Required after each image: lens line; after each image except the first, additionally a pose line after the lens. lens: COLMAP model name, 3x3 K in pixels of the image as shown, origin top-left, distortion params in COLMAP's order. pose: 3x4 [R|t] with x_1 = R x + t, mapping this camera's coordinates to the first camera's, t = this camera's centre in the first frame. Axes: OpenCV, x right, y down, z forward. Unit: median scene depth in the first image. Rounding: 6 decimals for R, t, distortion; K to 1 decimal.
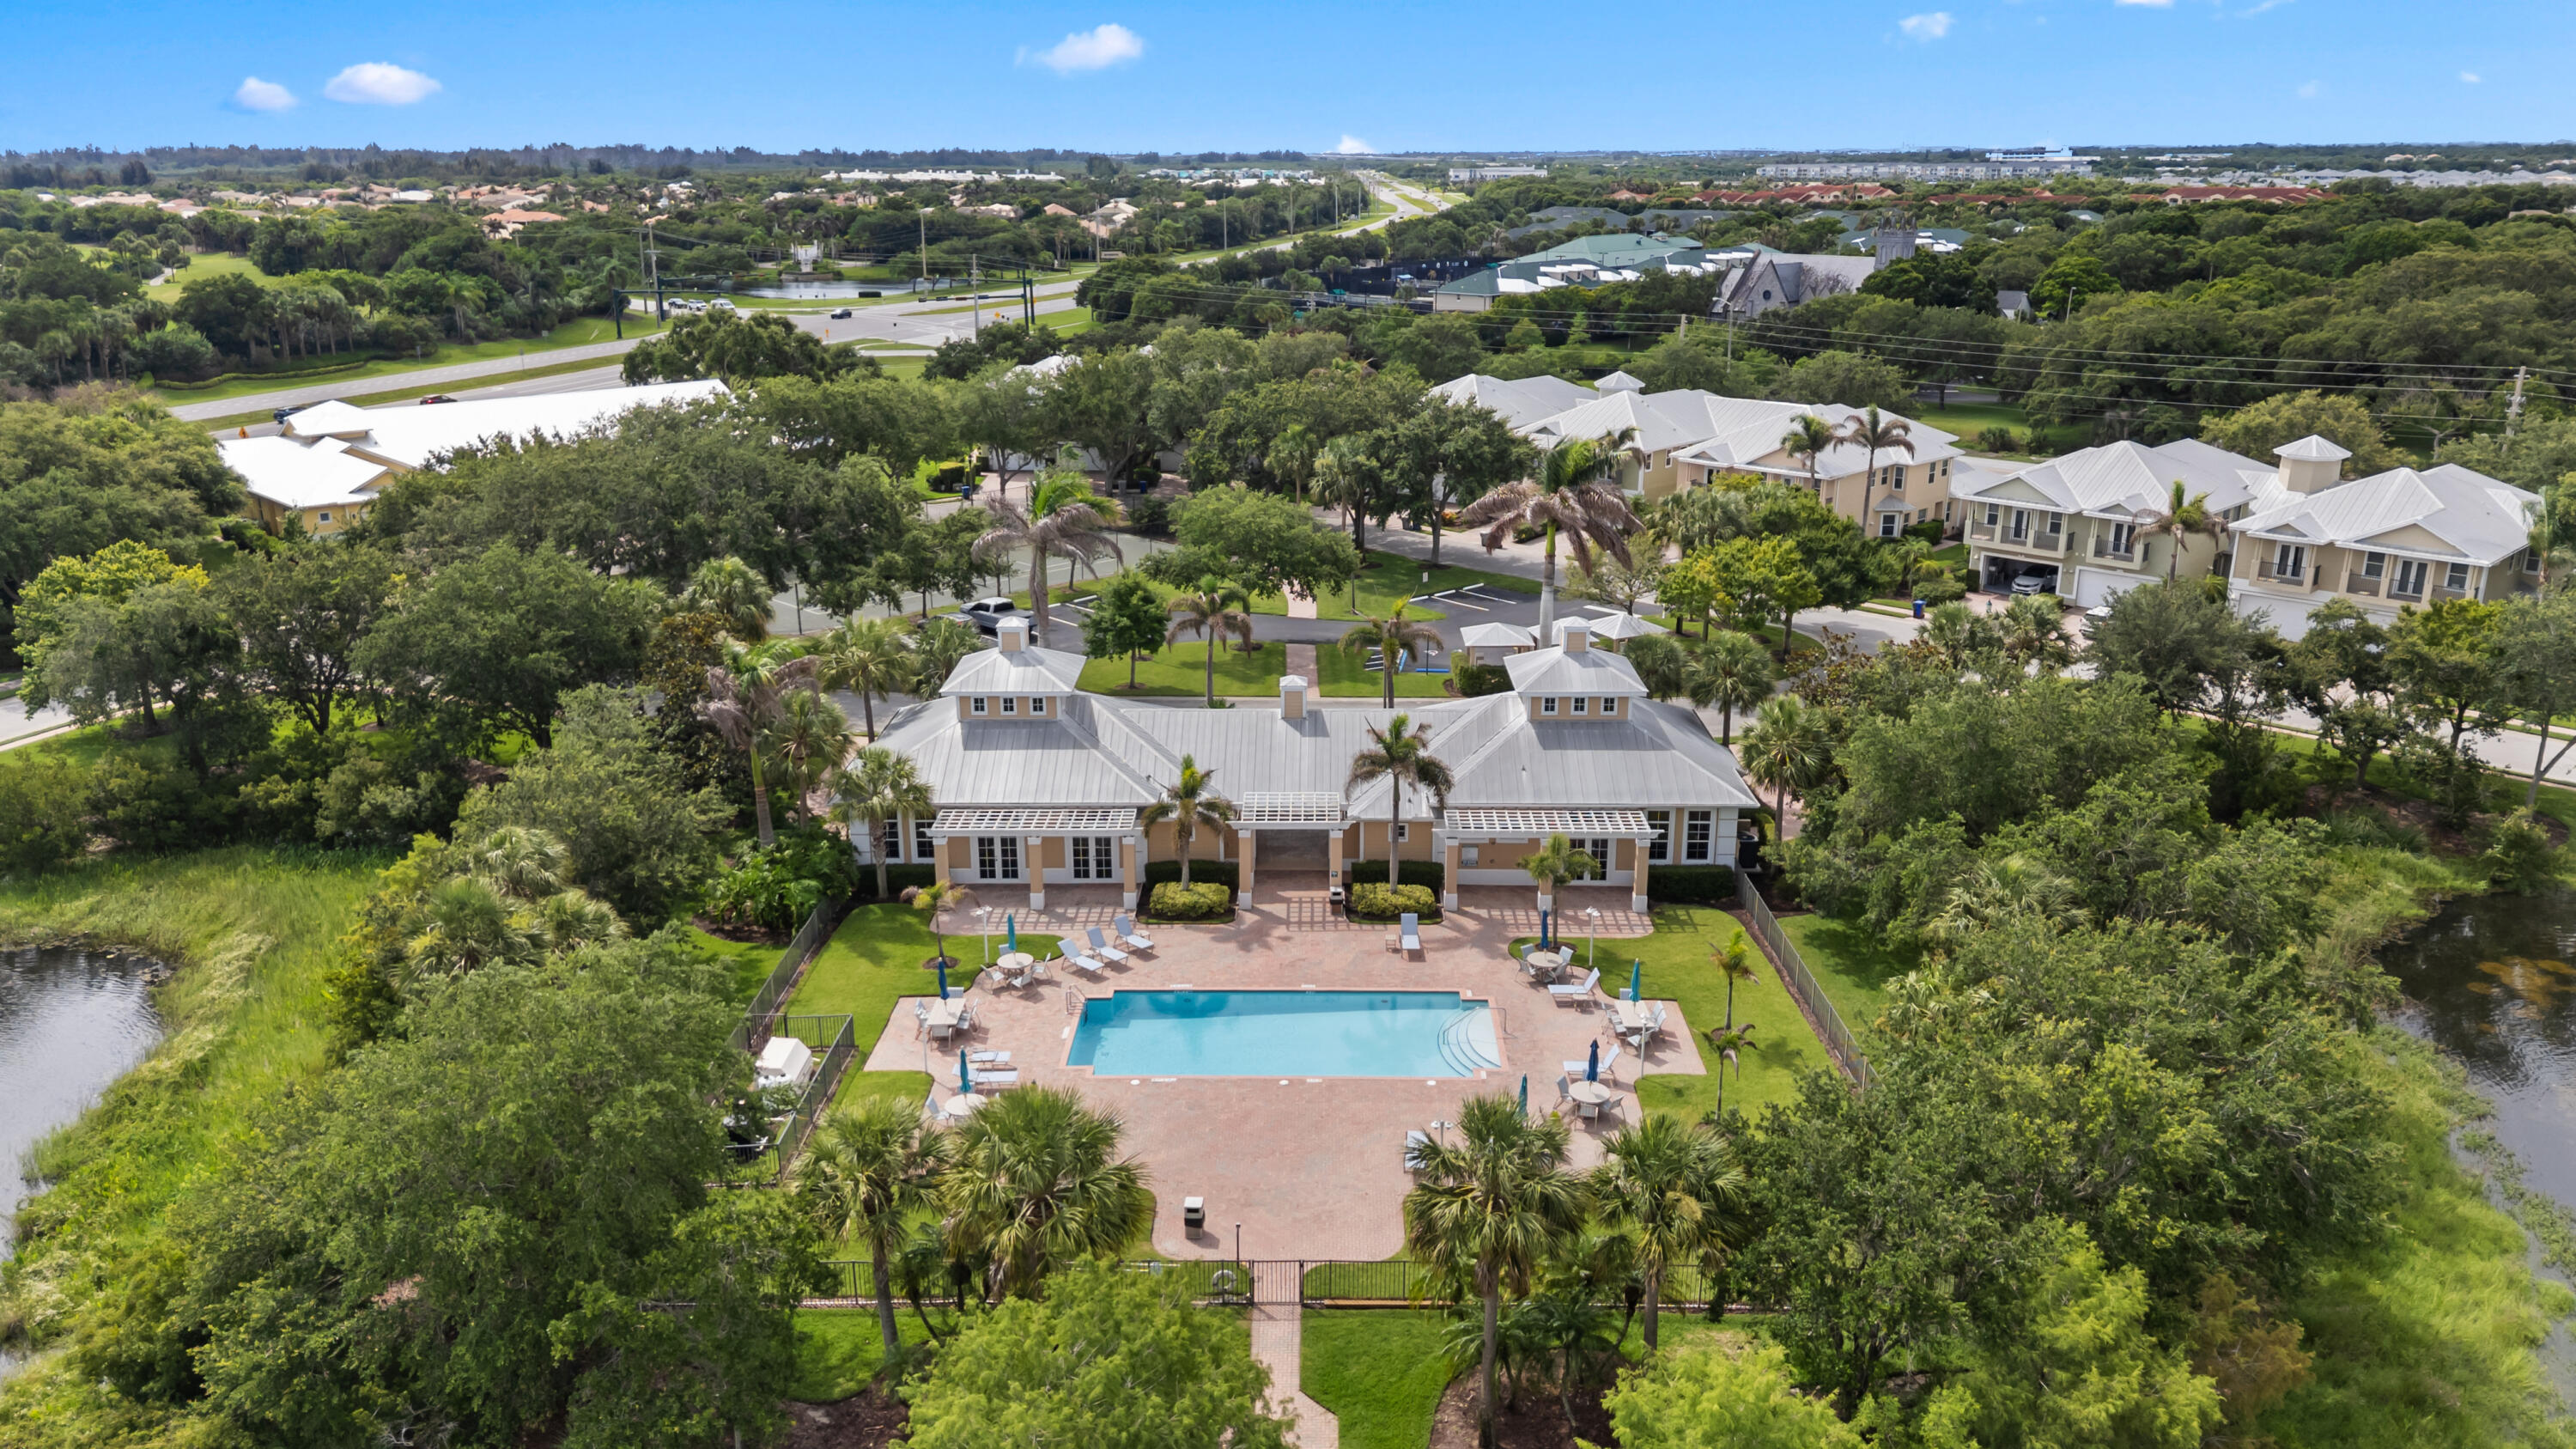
lens RADIAL K [[1814.7, 0, 1288.0], [0, 1814.7, 724.5], [0, 0, 1]] dist [0.065615, -0.055719]
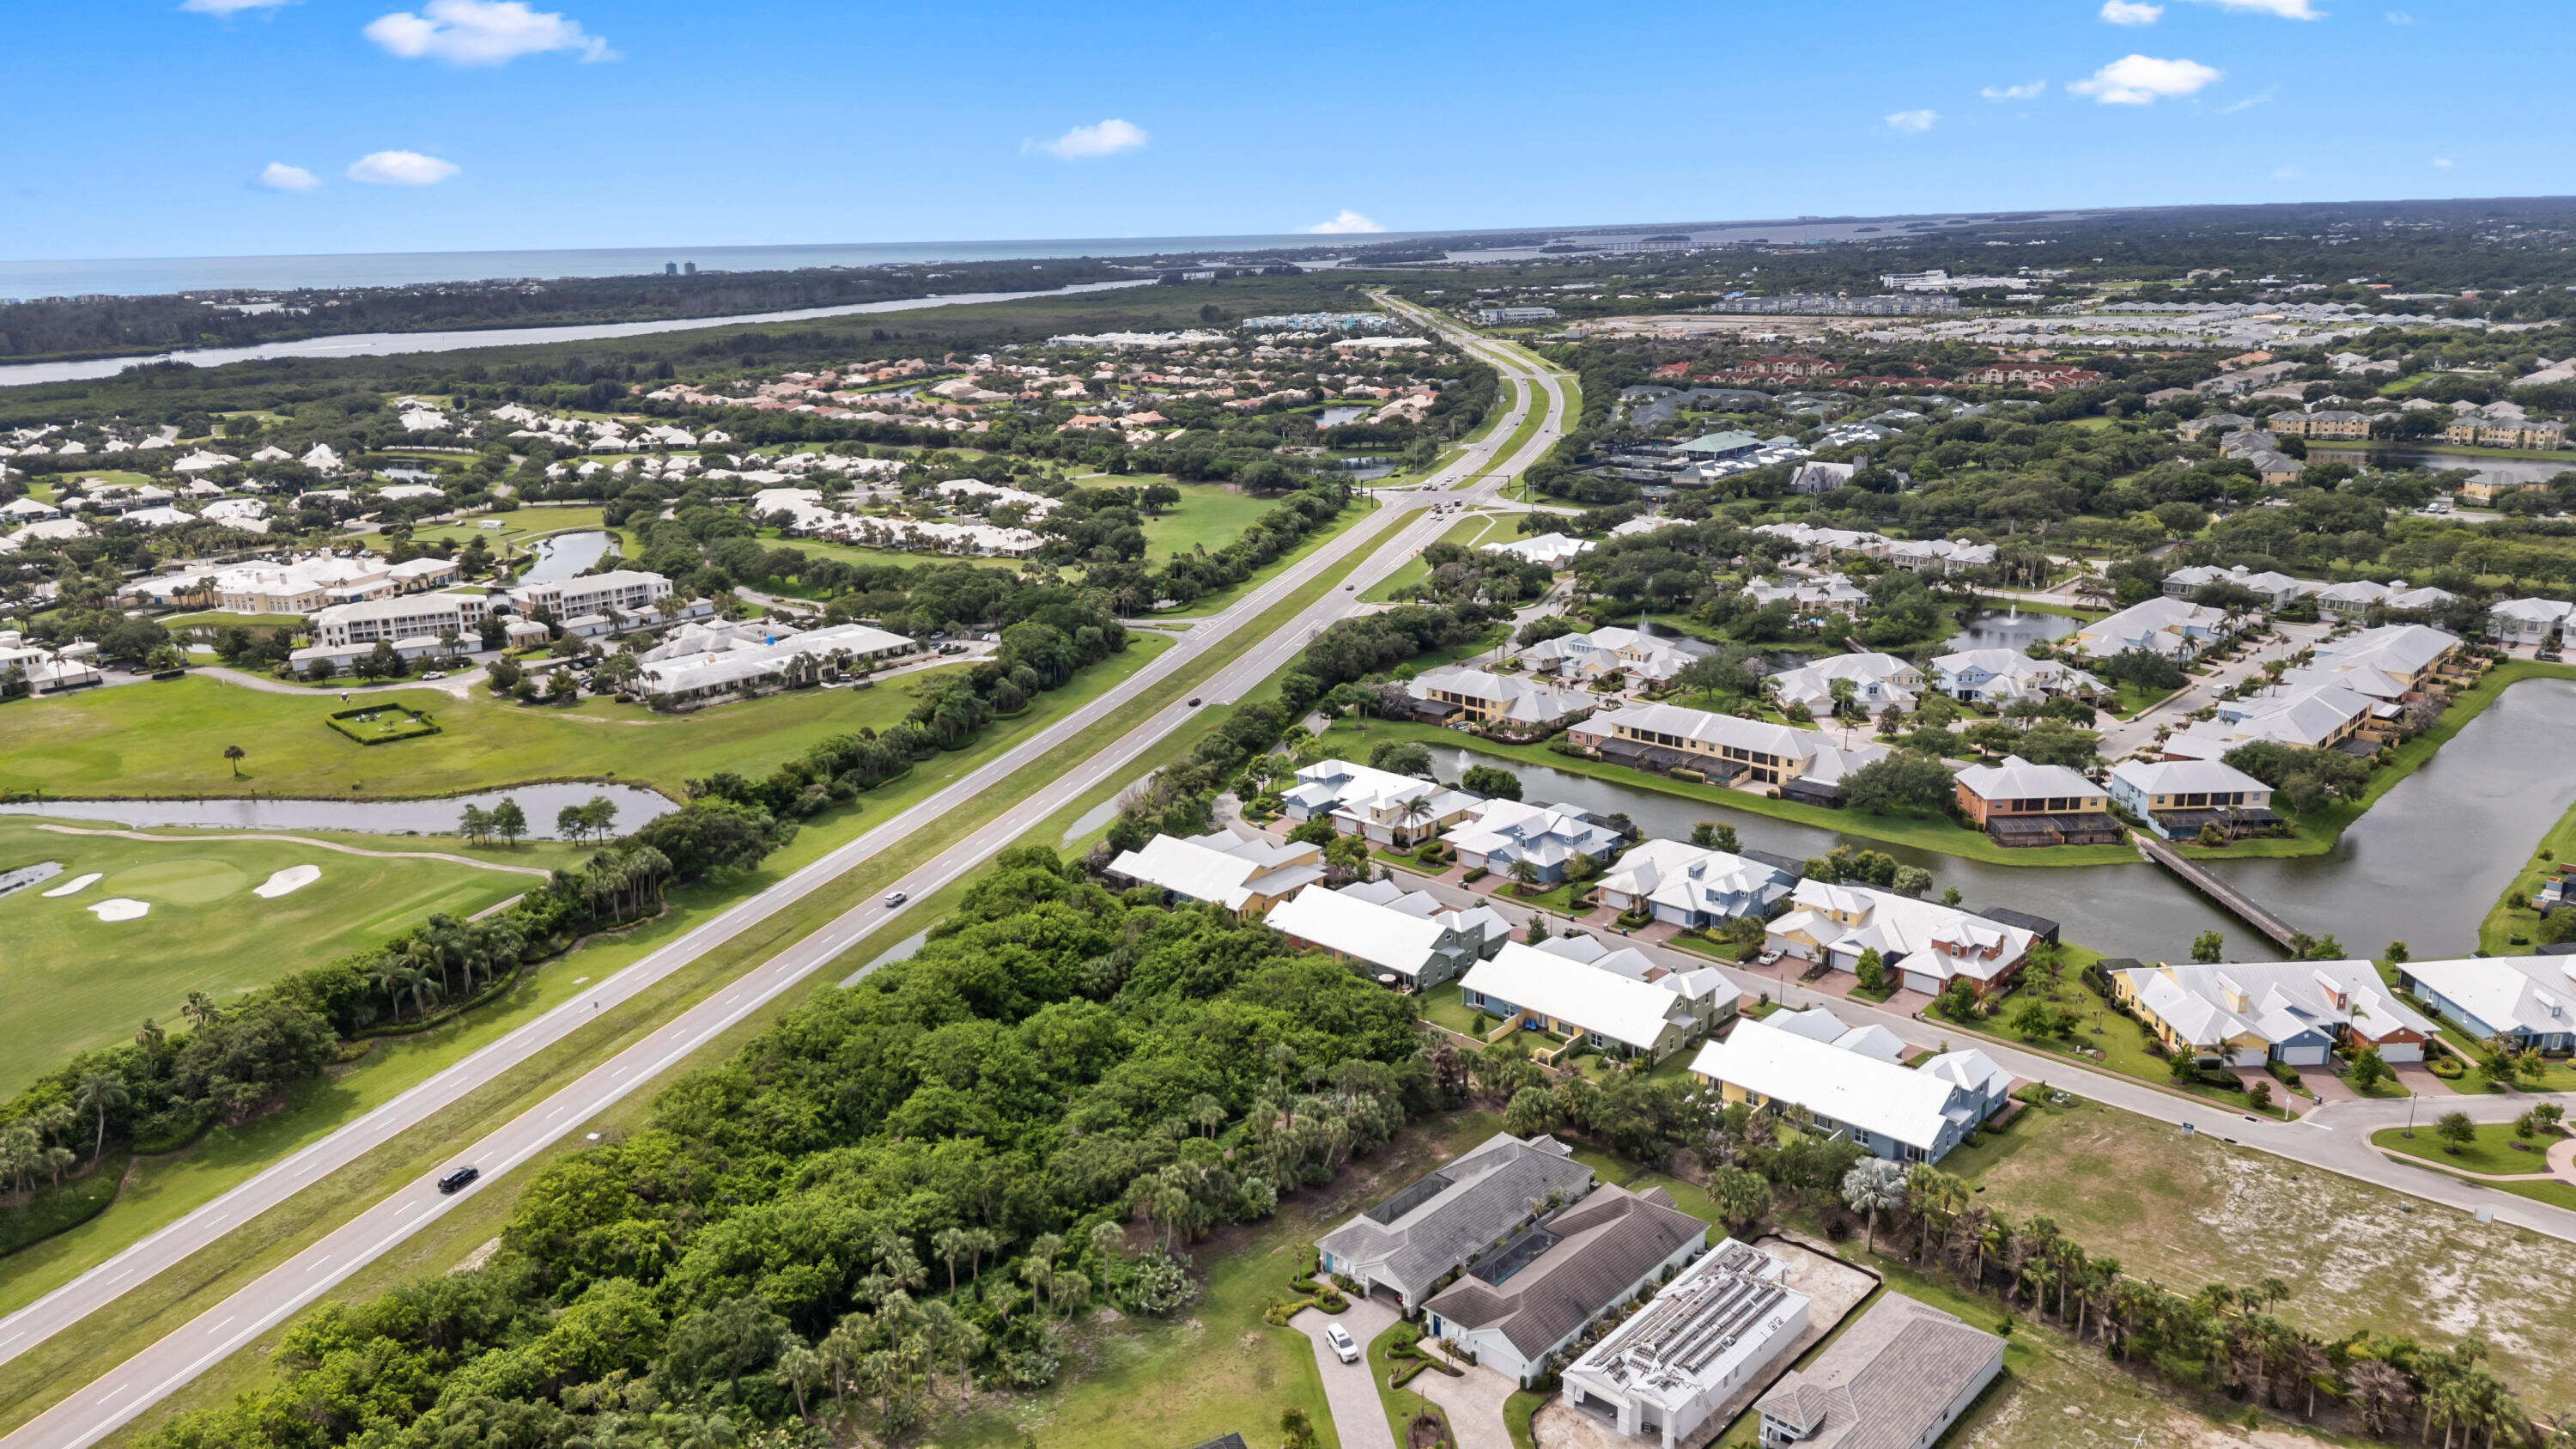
lens RADIAL K [[1814.7, 0, 1288.0], [0, 1814.7, 724.5], [0, 0, 1]] dist [0.065615, -0.055719]
pose [[0.998803, -0.021467, 0.043941, -1.461729], [0.022874, 0.999233, -0.031773, 0.448781], [-0.043225, 0.032740, 0.998529, -3.766066]]
